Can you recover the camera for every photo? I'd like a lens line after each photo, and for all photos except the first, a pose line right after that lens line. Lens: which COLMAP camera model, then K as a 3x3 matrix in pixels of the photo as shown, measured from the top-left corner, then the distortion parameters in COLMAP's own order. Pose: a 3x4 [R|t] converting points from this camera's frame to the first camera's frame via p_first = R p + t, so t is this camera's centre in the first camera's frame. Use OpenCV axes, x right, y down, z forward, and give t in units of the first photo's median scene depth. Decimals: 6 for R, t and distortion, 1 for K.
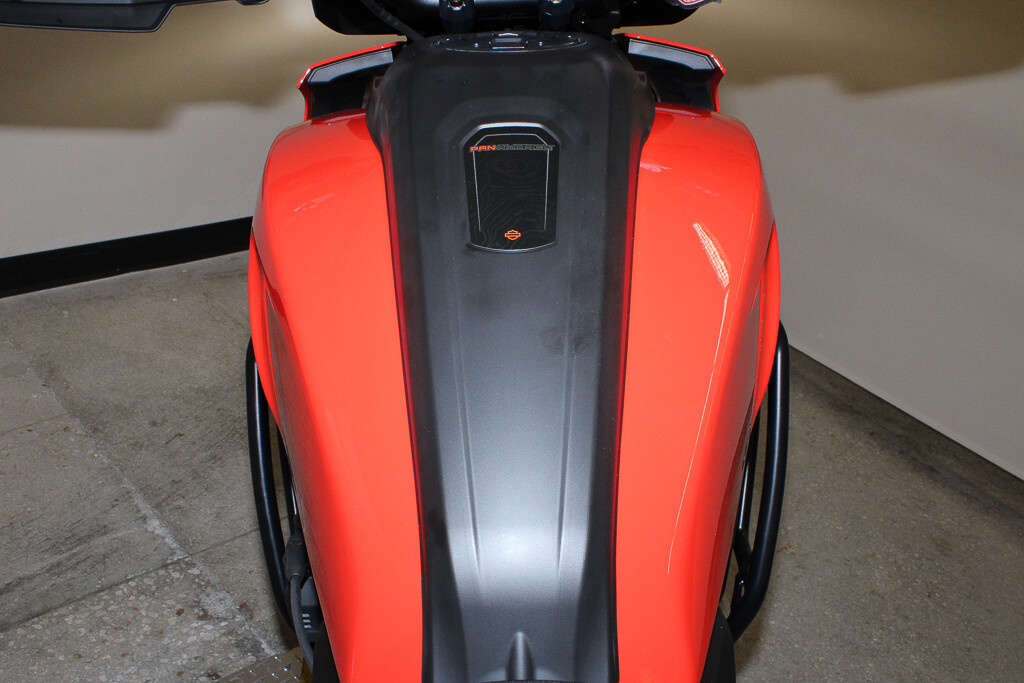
lens RADIAL K [[1025.6, 0, 512.0], [0, 1025.6, 341.5], [0, 0, 1]] dist [-0.144113, 0.151486]
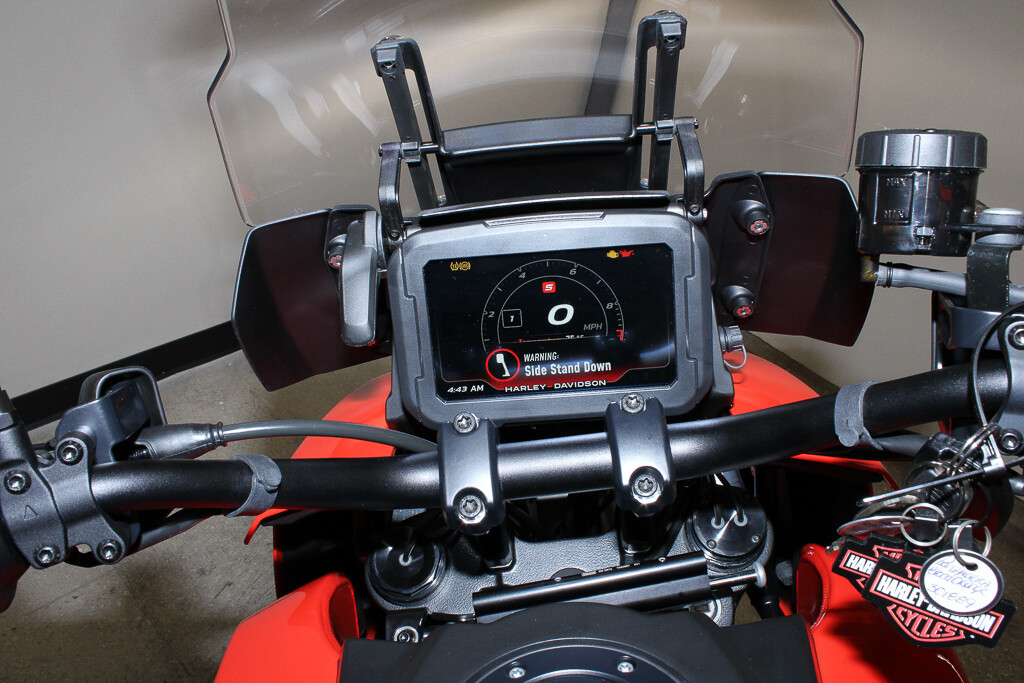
lens RADIAL K [[854.8, 0, 512.0], [0, 854.8, 341.5], [0, 0, 1]] dist [-0.179051, 0.150164]
pose [[0.997503, -0.046444, -0.053196, -0.001569], [0.052444, 0.991674, 0.117613, -0.260883], [0.047291, -0.120109, 0.991634, 0.289351]]
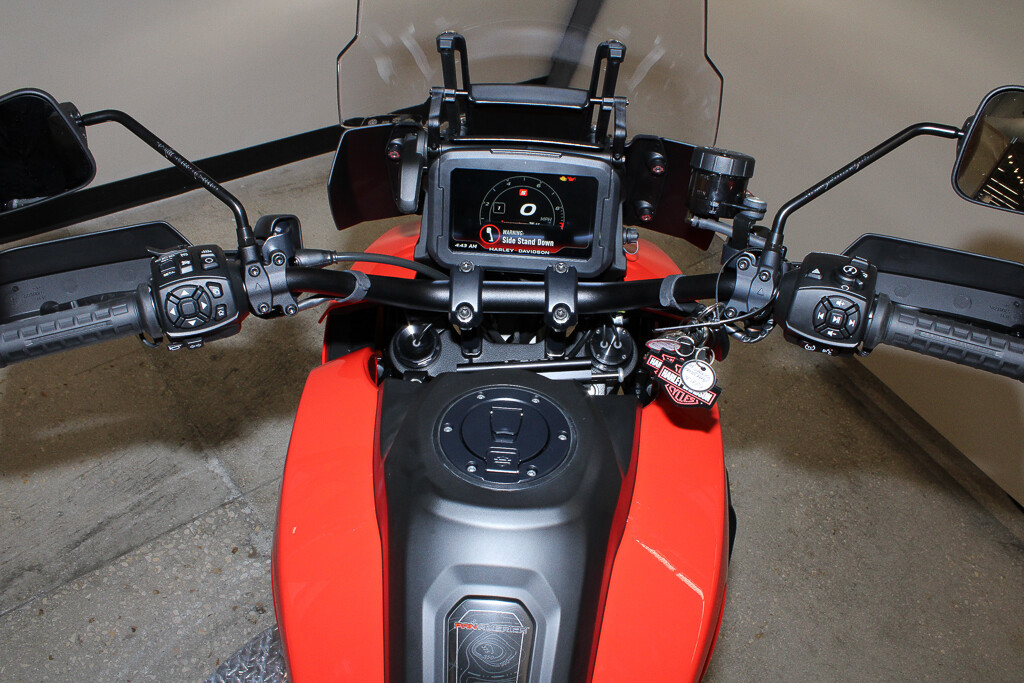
lens RADIAL K [[854.8, 0, 512.0], [0, 854.8, 341.5], [0, 0, 1]] dist [-0.179051, 0.150164]
pose [[0.996103, 0.088028, -0.005419, 0.000108], [-0.082493, 0.951686, 0.295786, -0.308313], [0.031195, -0.294186, 0.955239, 0.082772]]
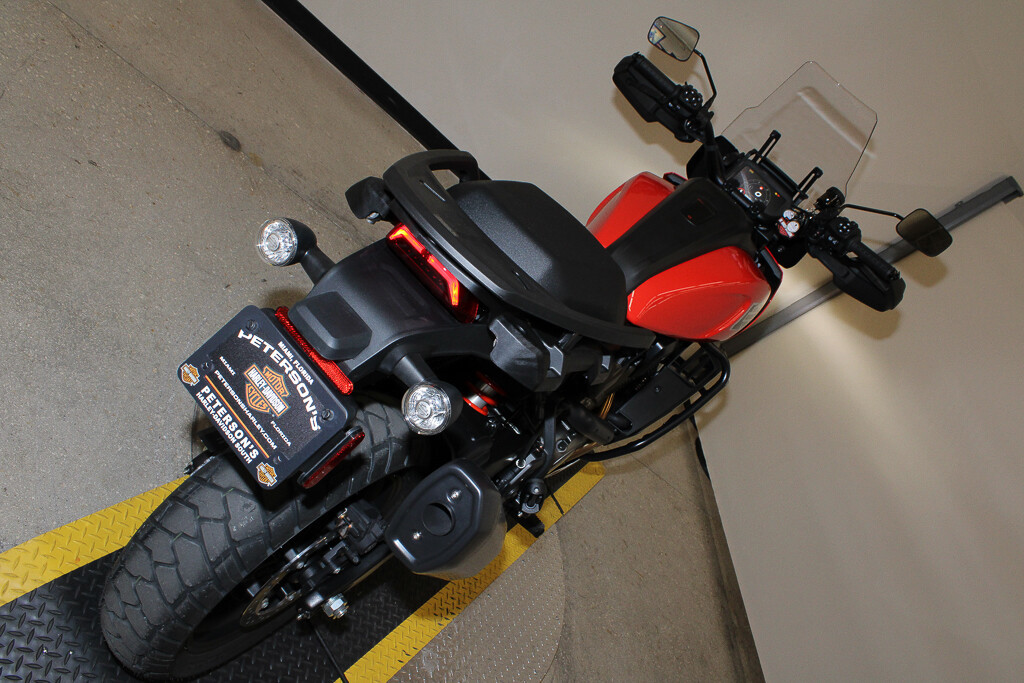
lens RADIAL K [[896.3, 0, 512.0], [0, 896.3, 341.5], [0, 0, 1]] dist [-0.169838, 0.187600]
pose [[0.655732, 0.717347, -0.235434, 0.241456], [-0.752807, 0.644948, -0.131619, 0.394192], [0.057426, 0.263543, 0.962937, -0.715219]]
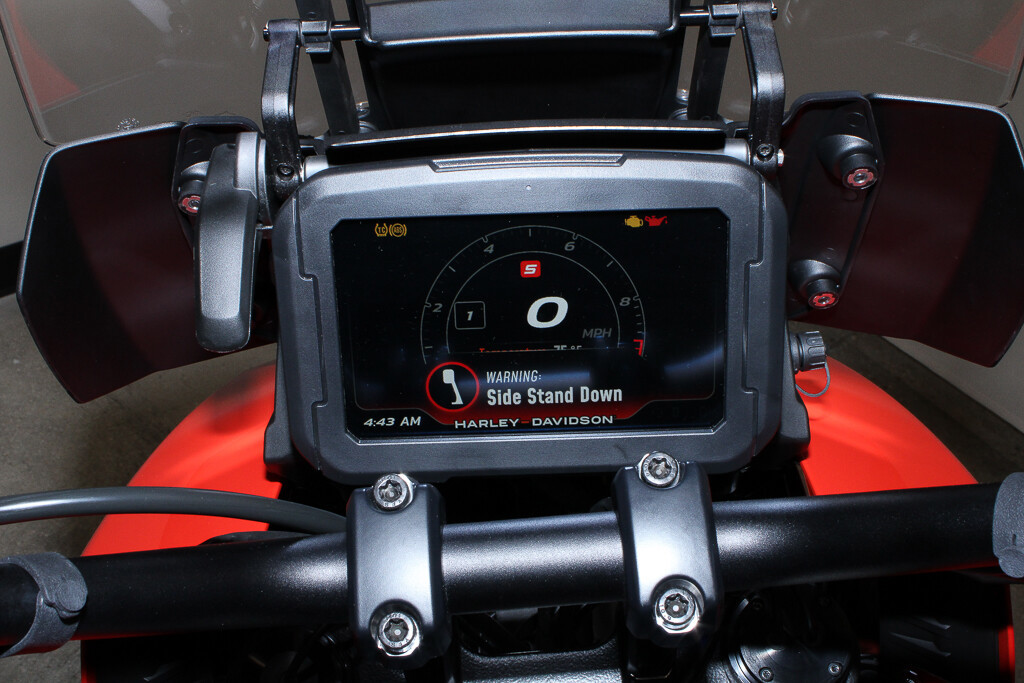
lens RADIAL K [[1212.5, 0, 512.0], [0, 1212.5, 341.5], [0, 0, 1]] dist [-0.094775, 0.023654]
pose [[0.999952, -0.008749, -0.004483, -0.006695], [0.009415, 0.983521, 0.180549, -0.276485], [0.002830, -0.180582, 0.983556, 0.322949]]
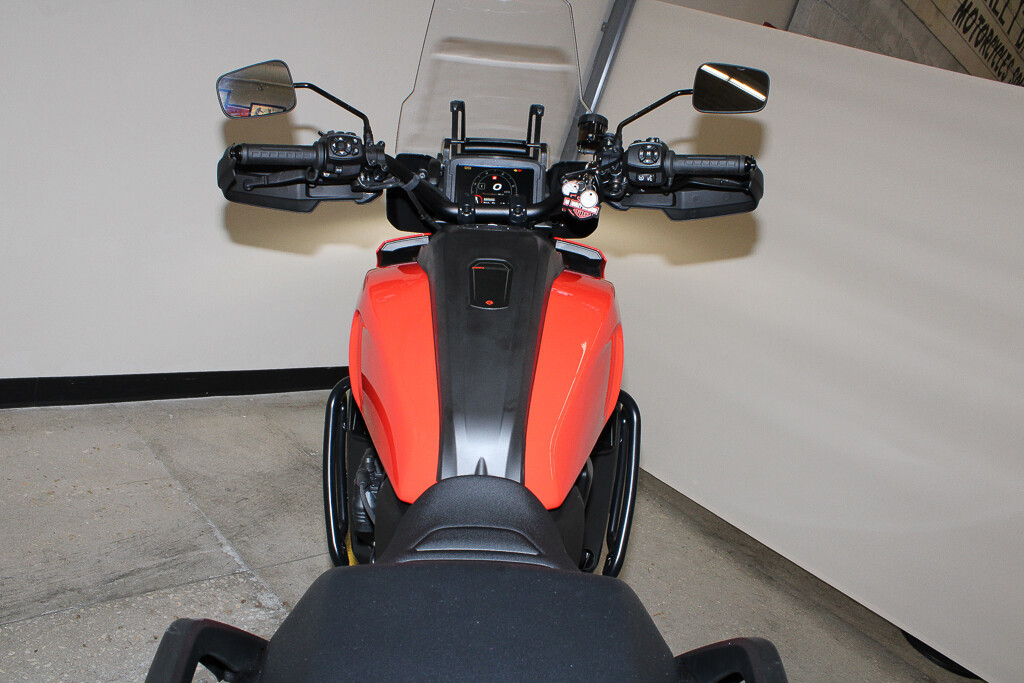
lens RADIAL K [[854.8, 0, 512.0], [0, 854.8, 341.5], [0, 0, 1]] dist [-0.179051, 0.150164]
pose [[0.996925, 0.071877, 0.031225, -0.000841], [-0.063034, 0.972214, -0.225446, 0.141951], [-0.046562, 0.222785, 0.973755, -0.285063]]
